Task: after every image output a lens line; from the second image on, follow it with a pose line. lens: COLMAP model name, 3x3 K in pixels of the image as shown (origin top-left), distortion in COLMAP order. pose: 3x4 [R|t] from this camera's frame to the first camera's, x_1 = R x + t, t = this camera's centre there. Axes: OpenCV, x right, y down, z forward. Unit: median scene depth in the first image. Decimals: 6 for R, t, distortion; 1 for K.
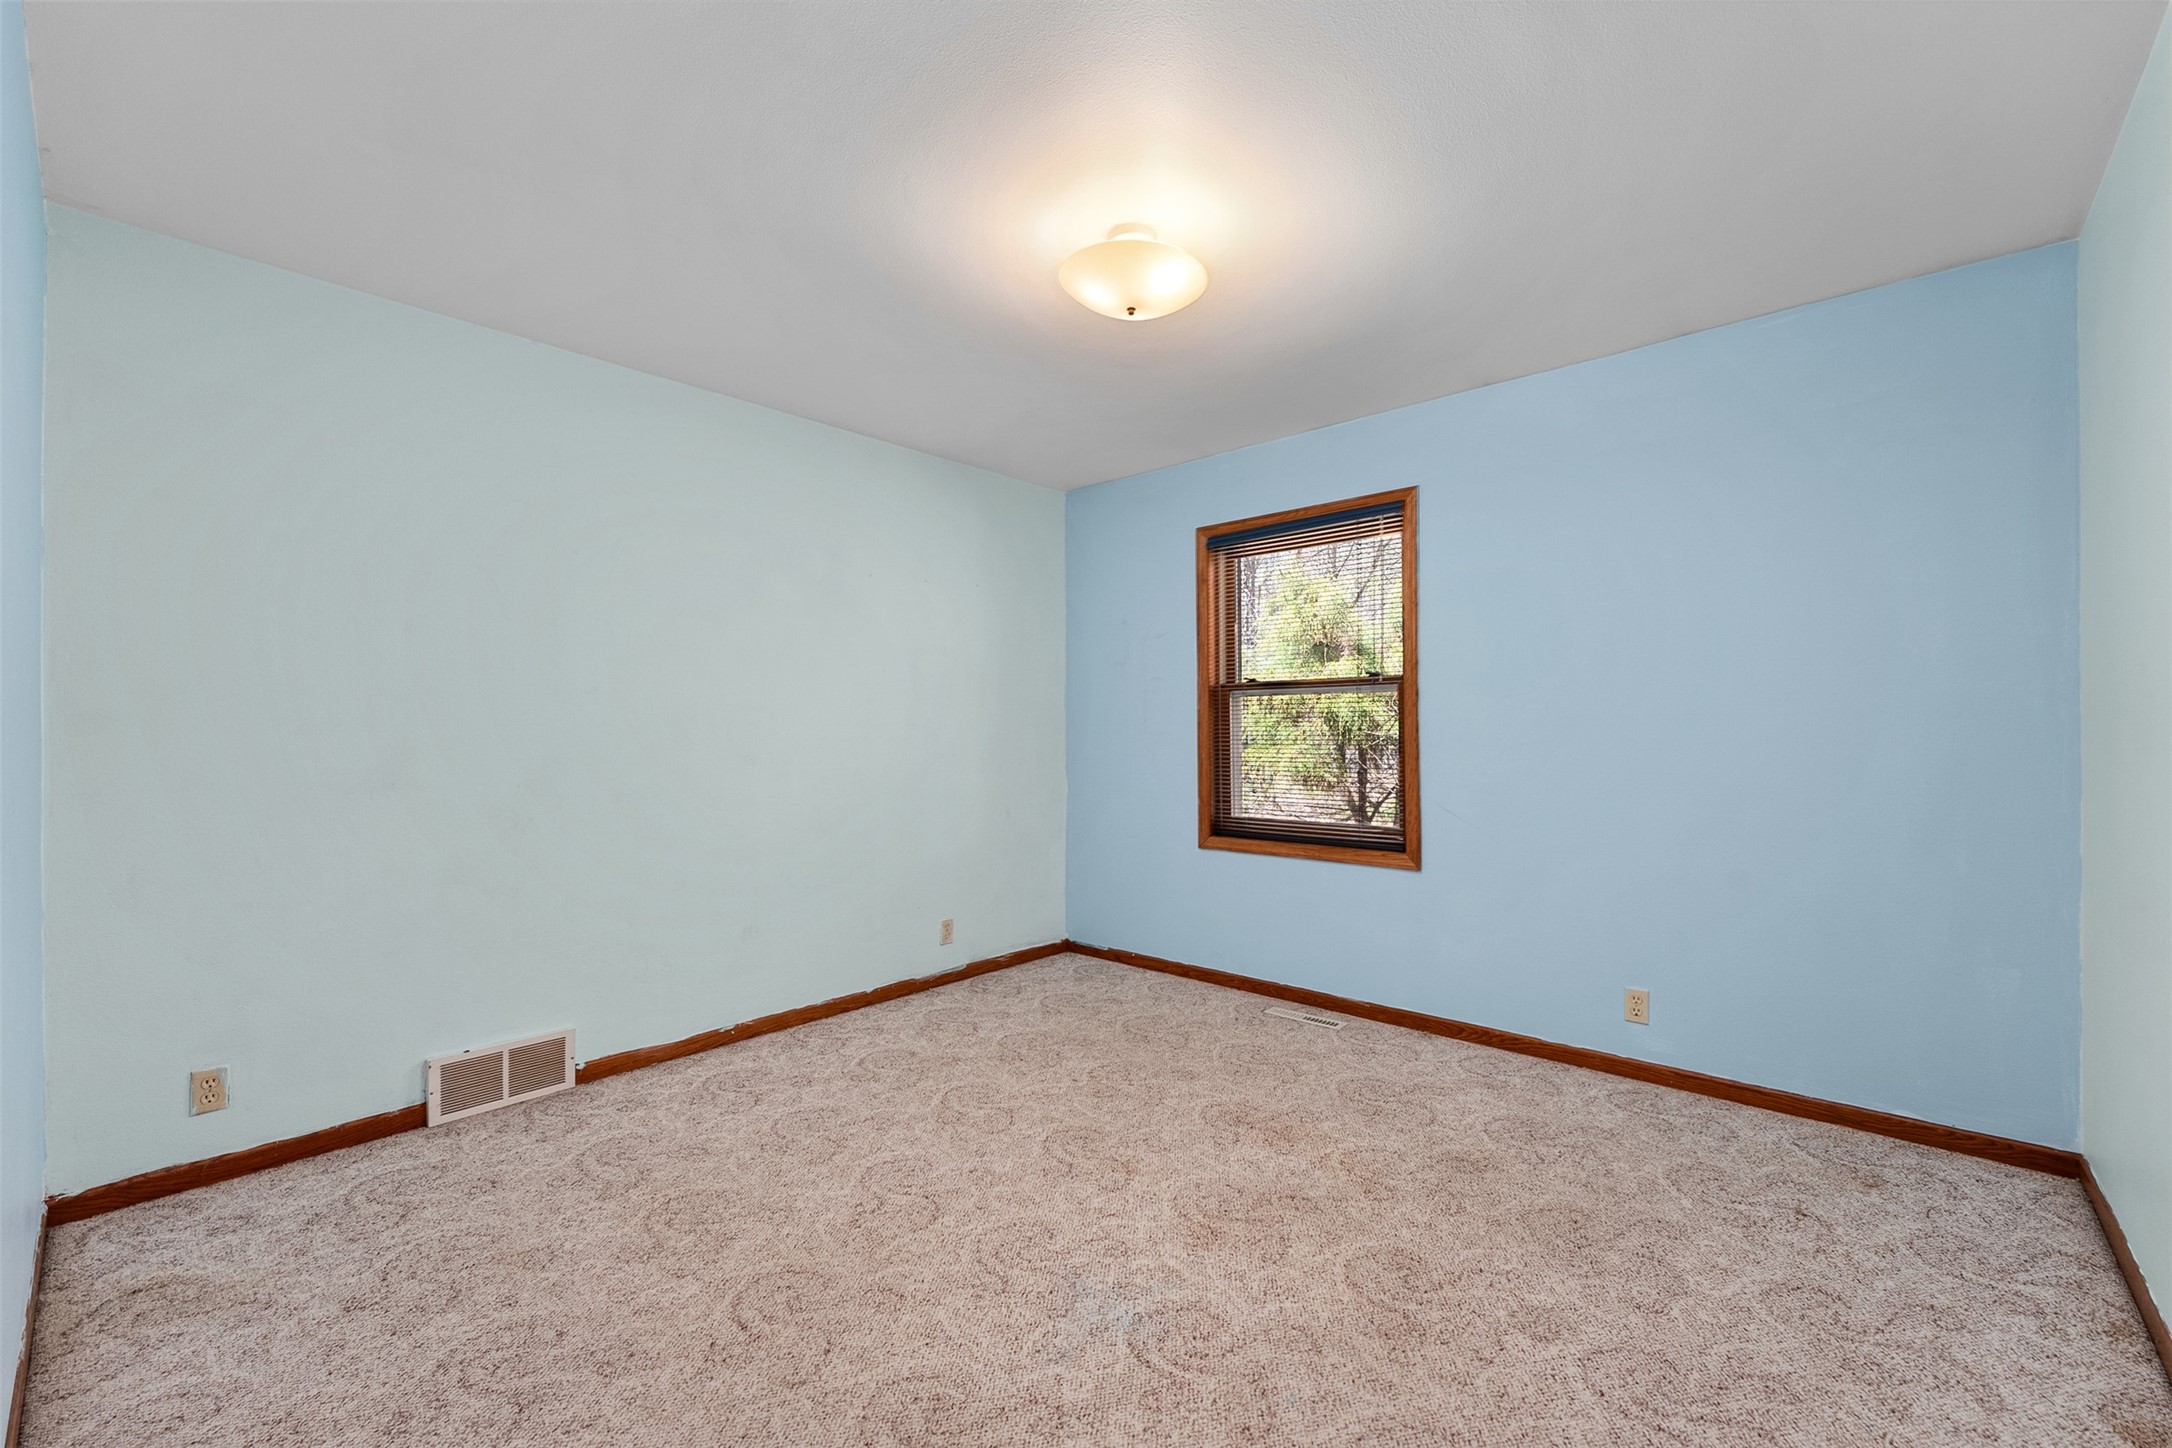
lens RADIAL K [[874.1, 0, 1089.0], [0, 874.1, 728.3], [0, 0, 1]] dist [-0.003101, 0.000385]
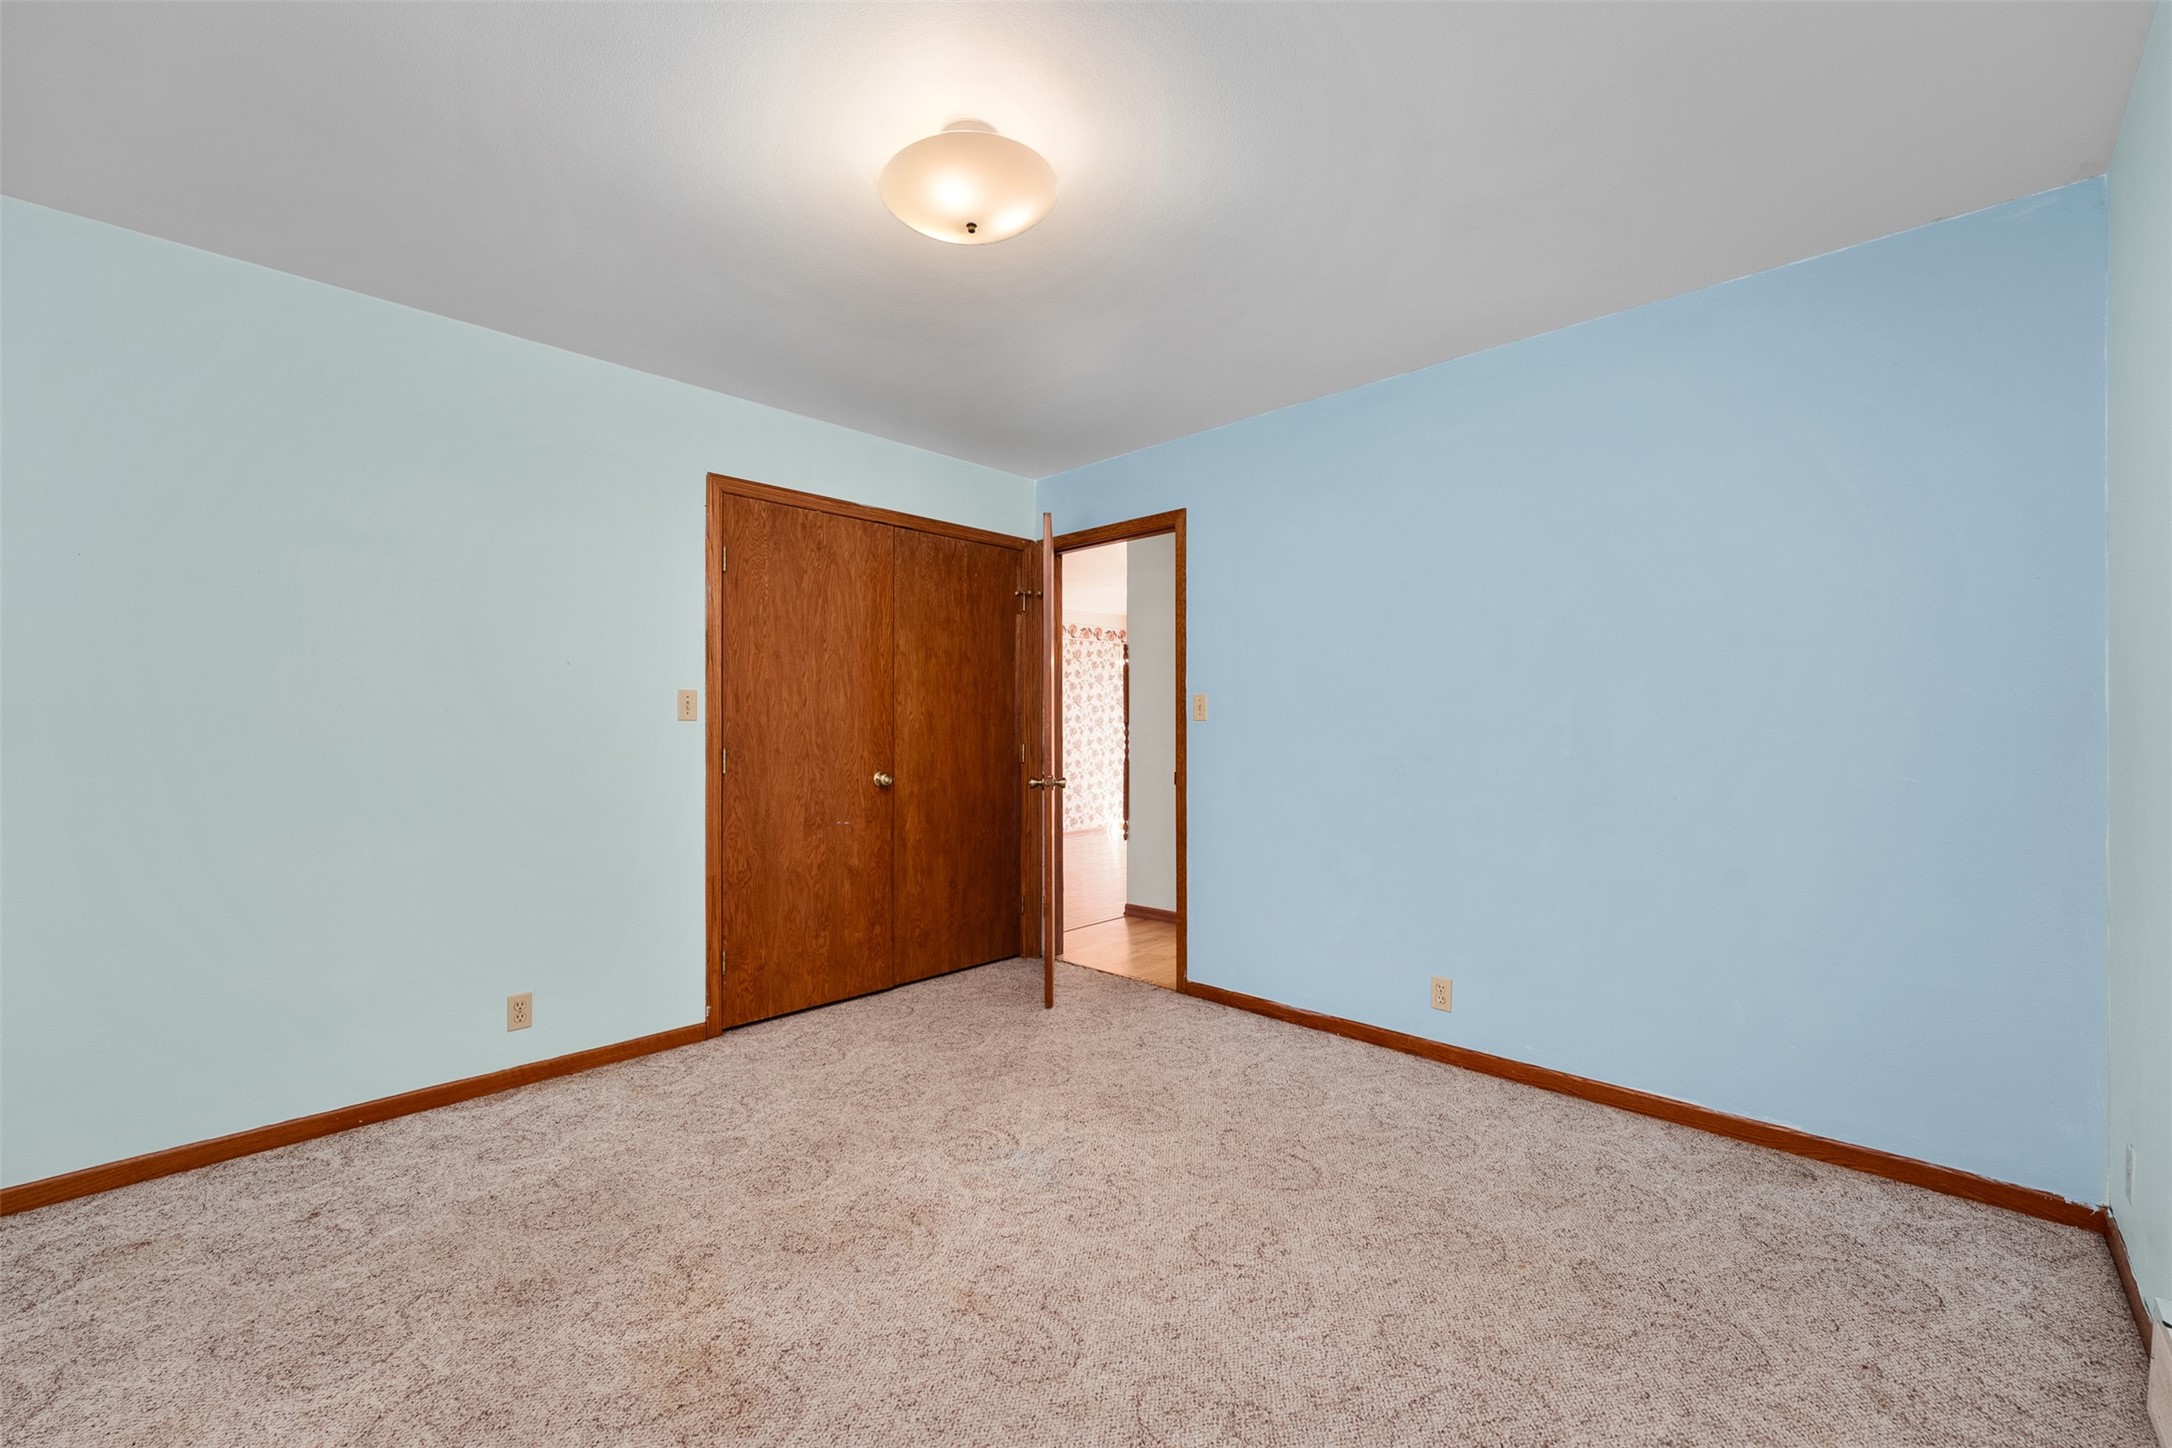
lens RADIAL K [[874.1, 0, 1083.0], [0, 874.1, 725.4], [0, 0, 1]] dist [-0.003101, 0.000385]
pose [[-0.999390, 0.003532, 0.034744, -0.091432], [0.003408, 0.999988, -0.003649, 0.006601], [-0.034757, -0.003528, -0.999390, 1.938180]]
